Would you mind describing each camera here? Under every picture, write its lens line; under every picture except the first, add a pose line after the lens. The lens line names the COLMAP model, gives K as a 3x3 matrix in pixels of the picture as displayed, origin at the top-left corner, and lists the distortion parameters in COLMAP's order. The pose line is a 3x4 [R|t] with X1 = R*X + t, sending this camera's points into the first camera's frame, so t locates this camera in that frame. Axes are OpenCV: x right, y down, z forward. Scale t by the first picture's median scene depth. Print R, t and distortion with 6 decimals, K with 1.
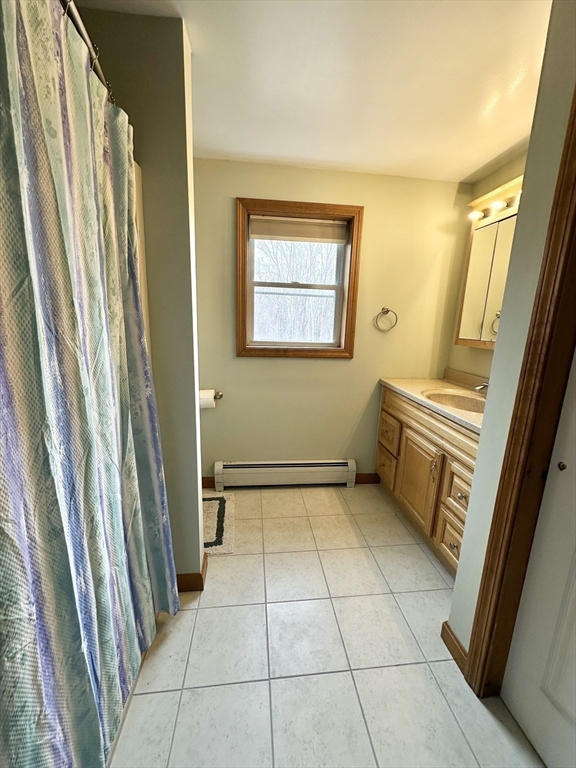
lens RADIAL K [[311.3, 0, 286.2], [0, 311.3, 384.3], [0, 0, 1]] dist [0.001406, -0.000046]
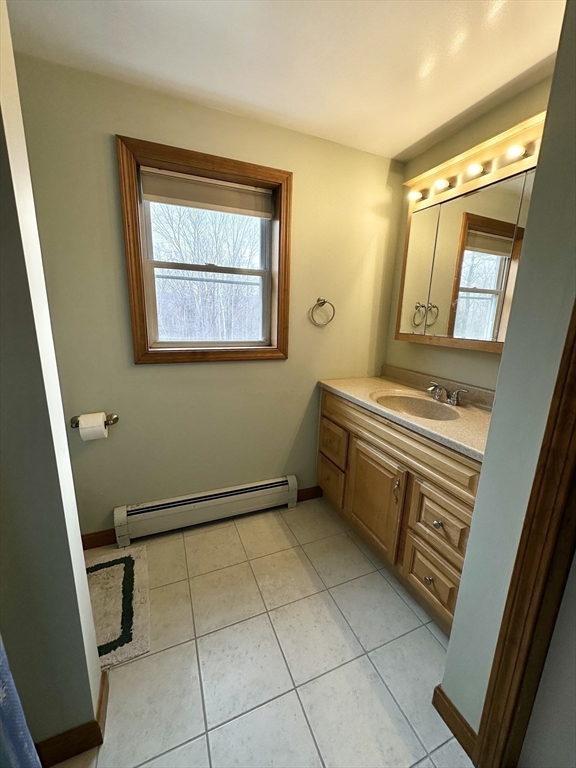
lens RADIAL K [[311.3, 0, 290.1], [0, 311.3, 386.0], [0, 0, 1]] dist [0.001406, -0.000046]
pose [[0.957765, -0.066970, 0.279645, -0.021773], [0.058580, 0.997549, 0.038265, -0.048462], [-0.281522, -0.020268, 0.959341, 0.219822]]
